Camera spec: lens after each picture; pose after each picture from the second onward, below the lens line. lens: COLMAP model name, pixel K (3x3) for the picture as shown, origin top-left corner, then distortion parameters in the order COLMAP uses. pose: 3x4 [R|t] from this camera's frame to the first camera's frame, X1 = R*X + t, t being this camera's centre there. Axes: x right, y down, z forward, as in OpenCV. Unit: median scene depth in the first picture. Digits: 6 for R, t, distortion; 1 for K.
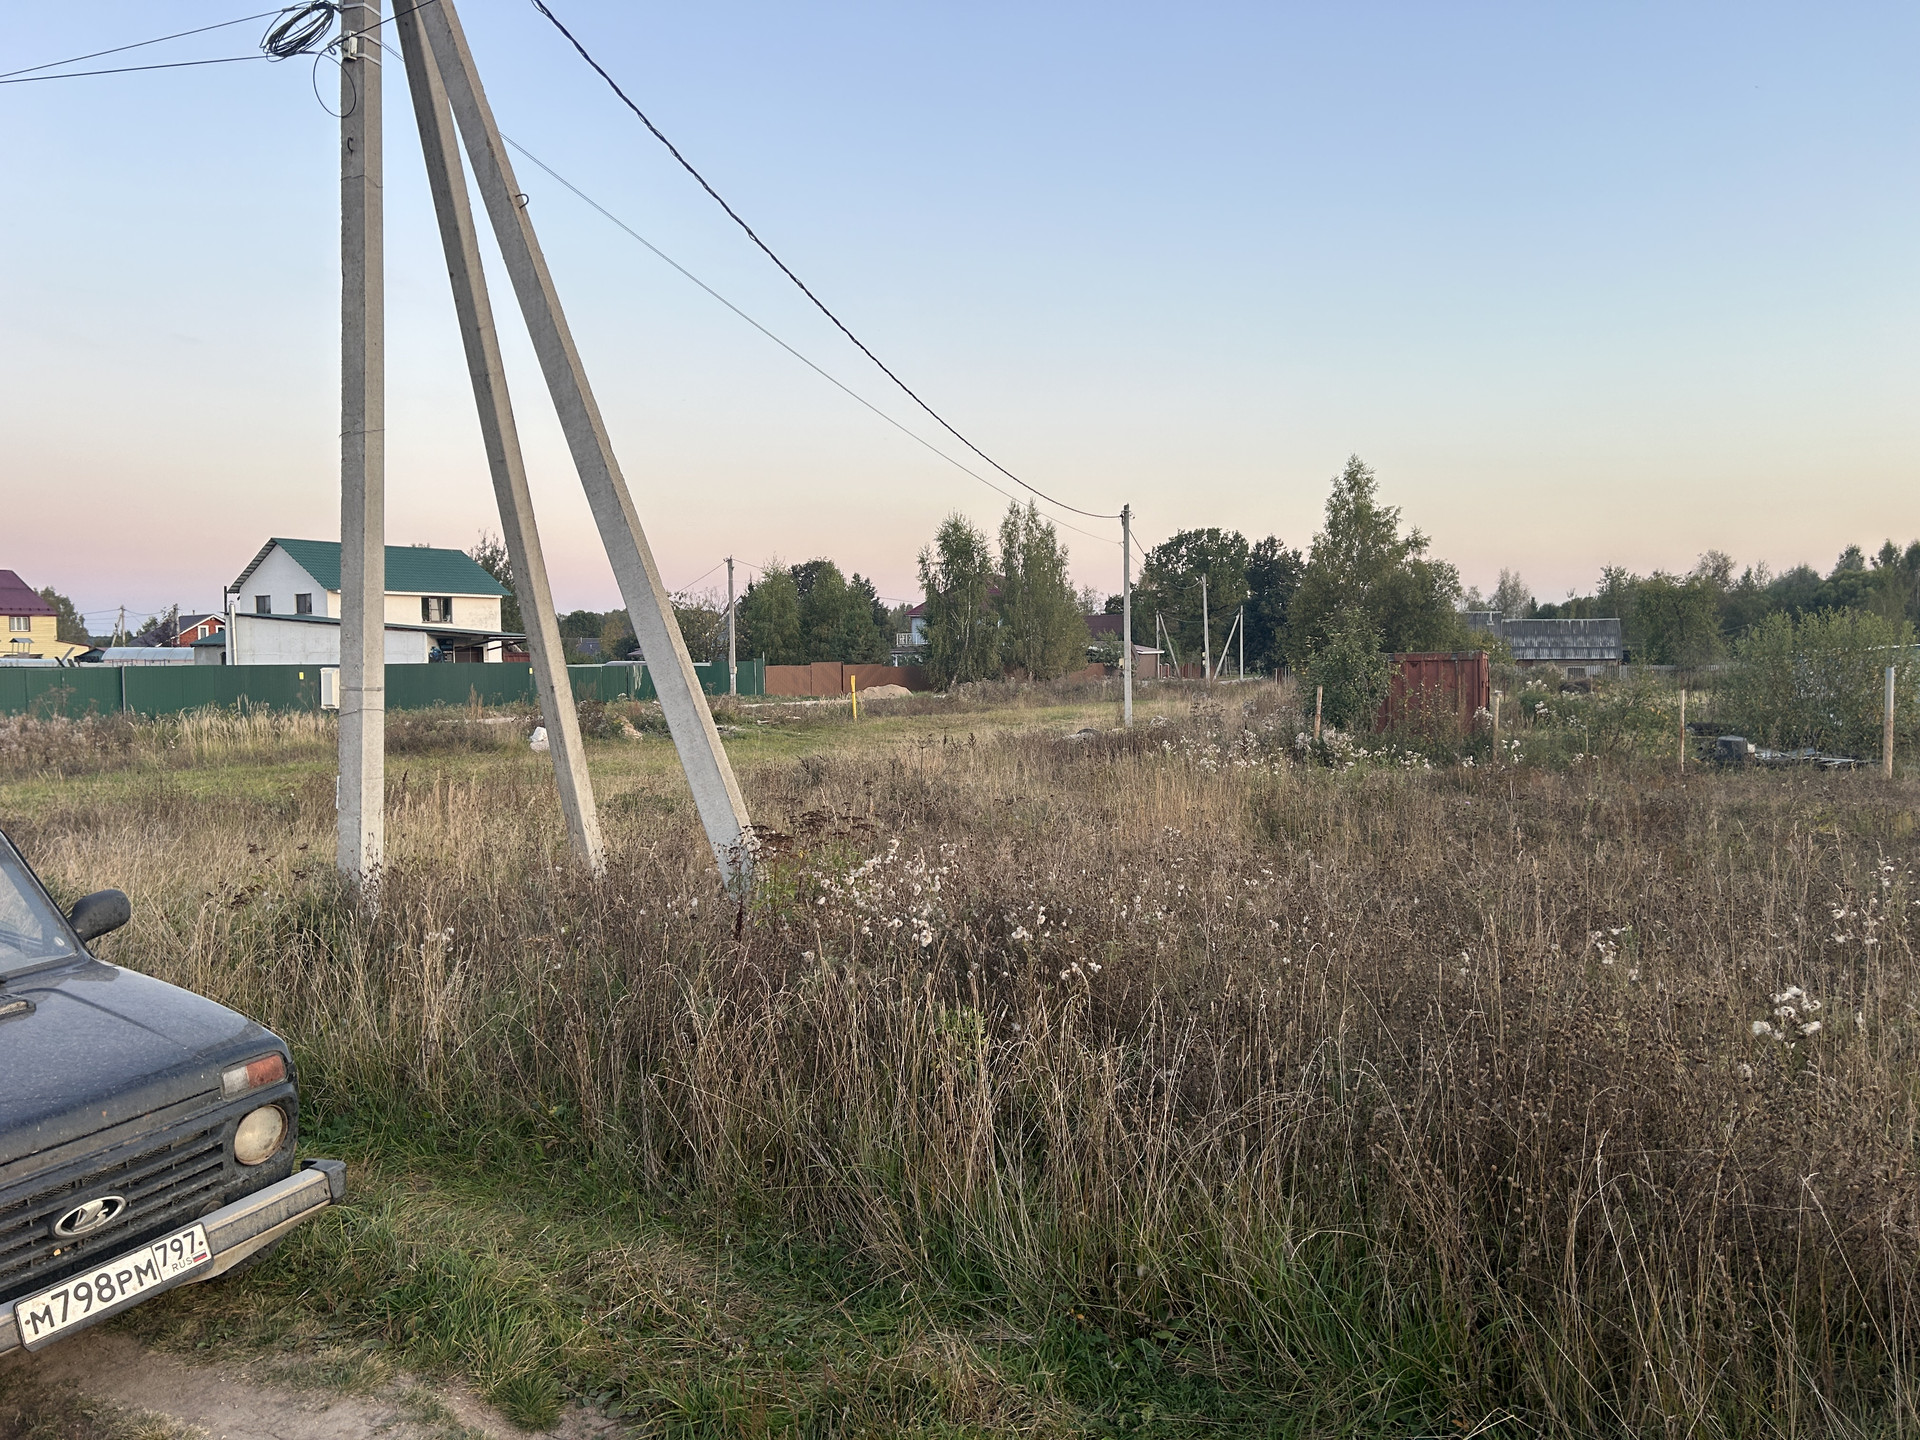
lens RADIAL K [[1436.1, 0, 956.2], [0, 1436.1, 712.9], [0, 0, 1]] dist [0.046725, -0.069465]
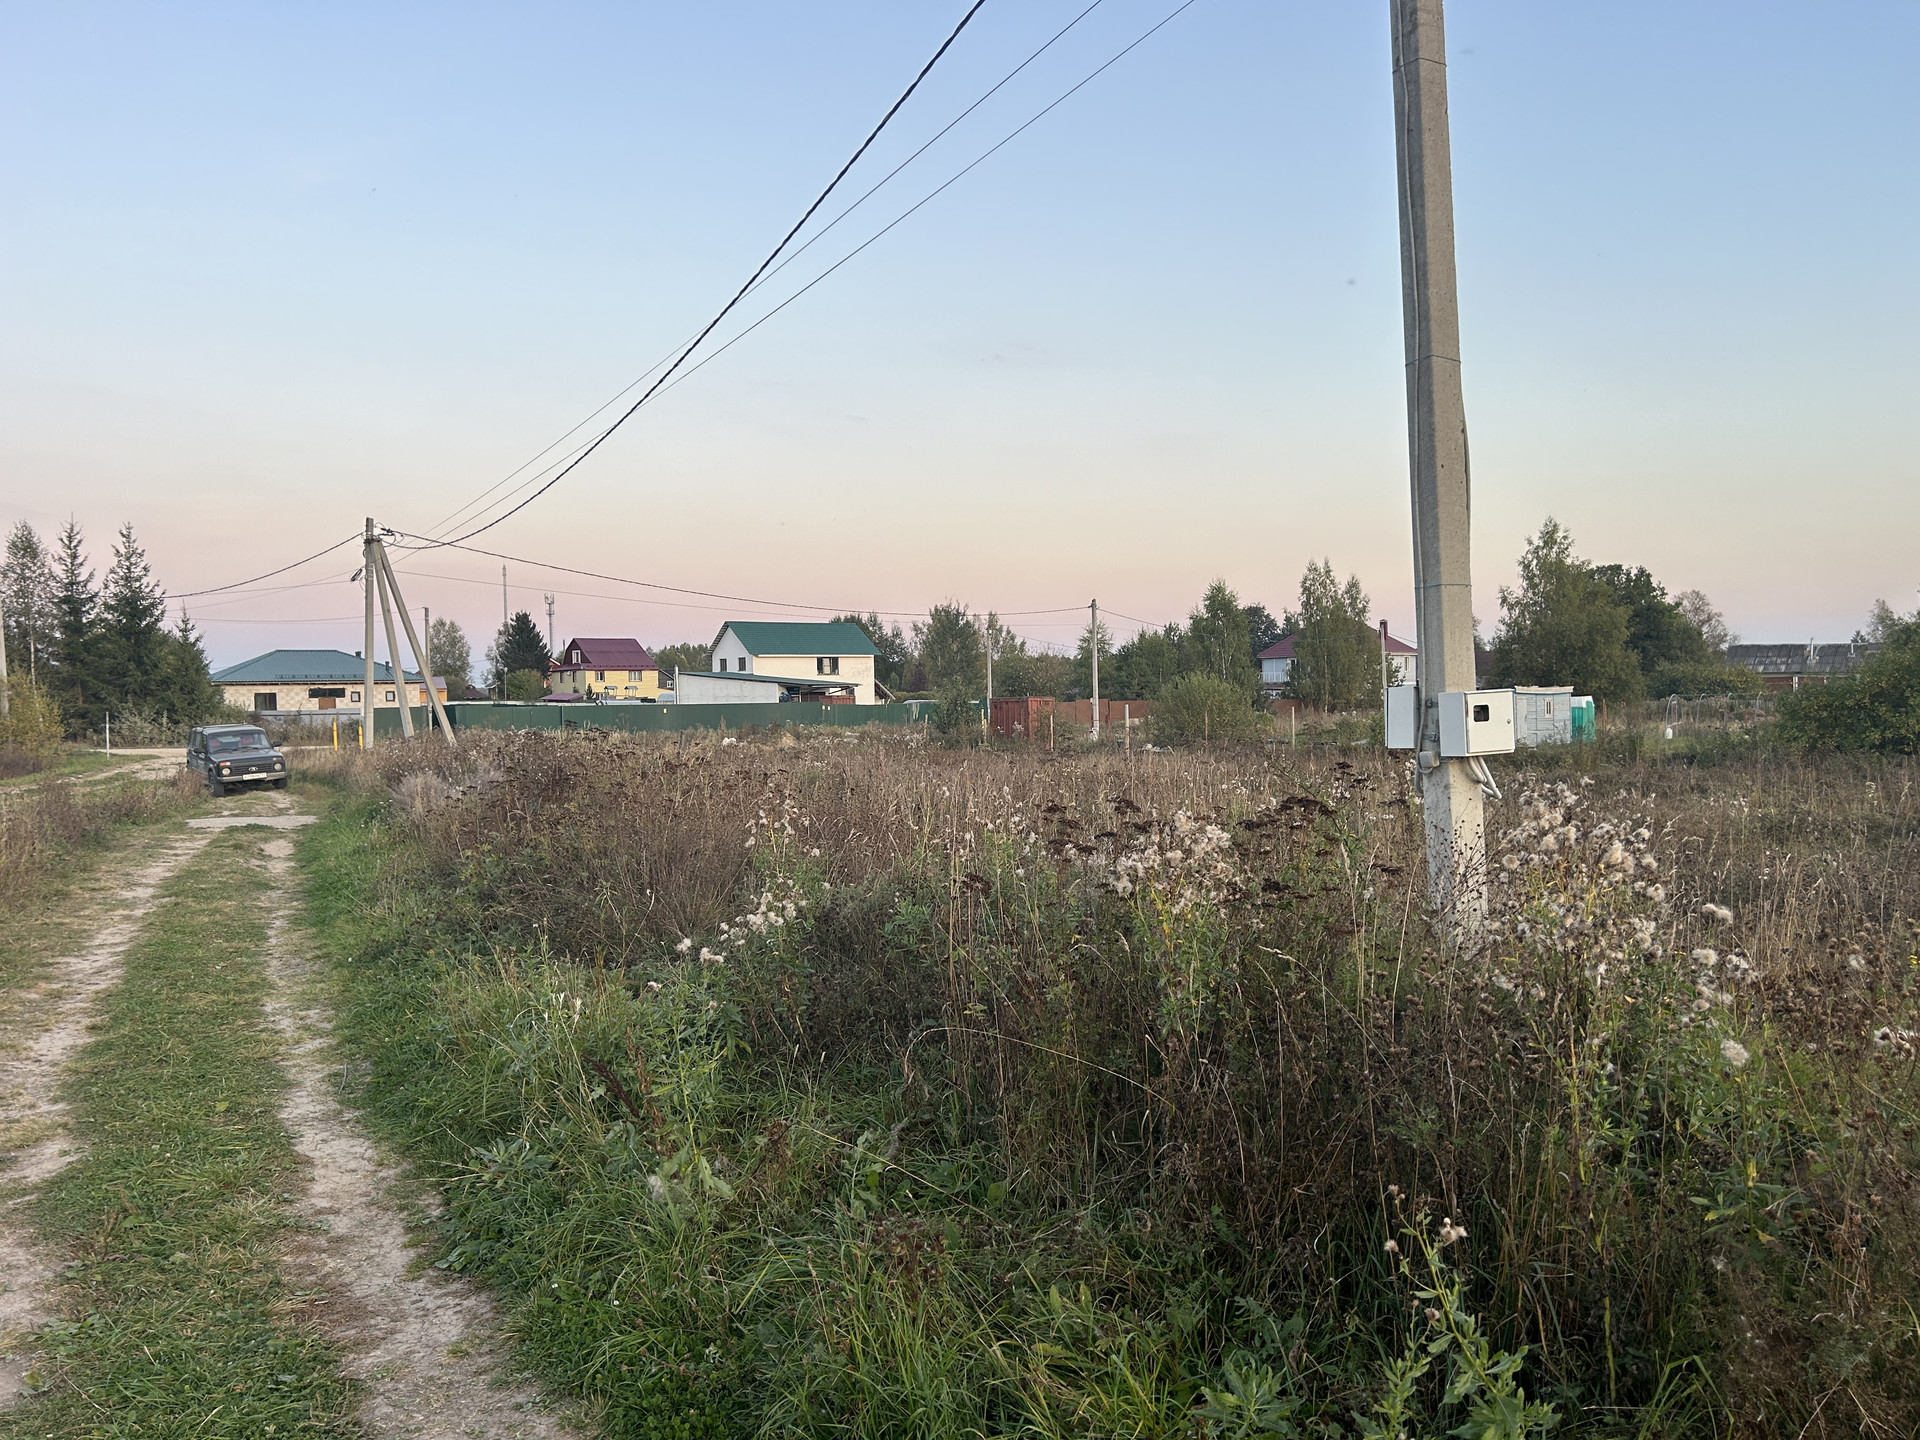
lens RADIAL K [[1436.1, 0, 940.2], [0, 1436.1, 716.2], [0, 0, 1]] dist [0.046725, -0.069465]
pose [[0.905245, -0.001785, -0.424886, 0.350508], [-0.007523, 0.999767, -0.020228, 0.008318], [0.424823, 0.021507, 0.905021, -0.263570]]
